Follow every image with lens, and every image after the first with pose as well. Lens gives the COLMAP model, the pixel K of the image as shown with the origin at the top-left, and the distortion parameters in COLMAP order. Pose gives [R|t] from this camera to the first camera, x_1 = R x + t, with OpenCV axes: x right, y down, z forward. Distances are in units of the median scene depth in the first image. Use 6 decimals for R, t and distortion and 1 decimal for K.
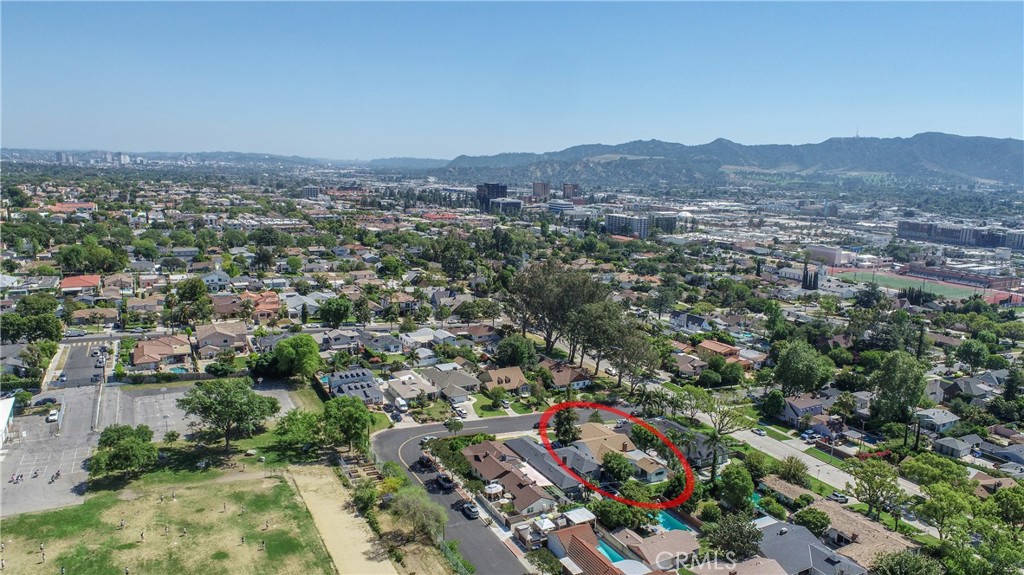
lens RADIAL K [[693.2, 0, 512.0], [0, 693.2, 287.5], [0, 0, 1]] dist [-0.010766, -0.003034]
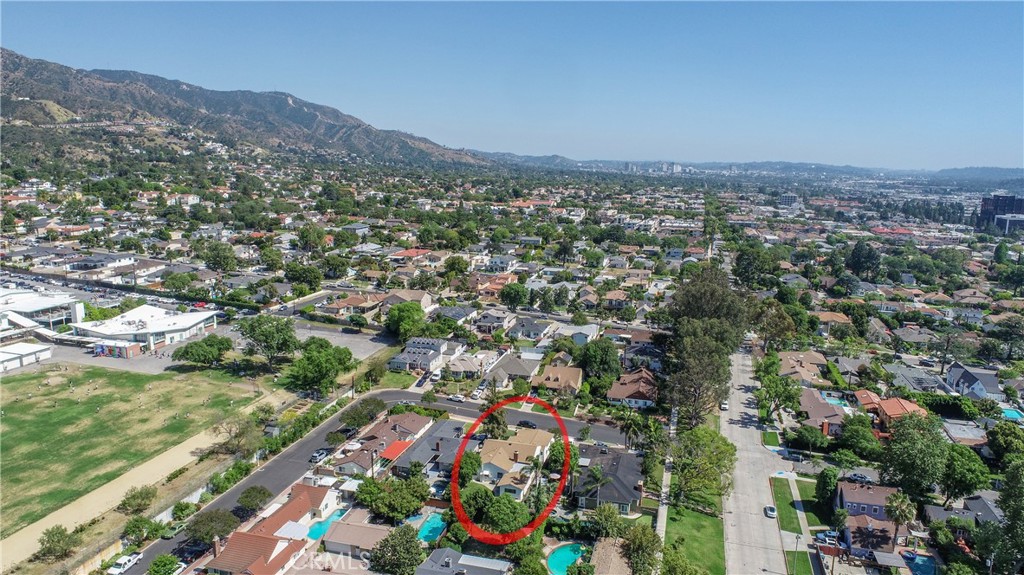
lens RADIAL K [[693.2, 0, 512.0], [0, 693.2, 287.5], [0, 0, 1]] dist [-0.010766, -0.003034]
pose [[0.720971, 0.113186, -0.683660, 0.579506], [-0.123085, 0.991800, 0.034398, -0.017081], [0.681947, 0.059348, 0.728990, 0.242168]]
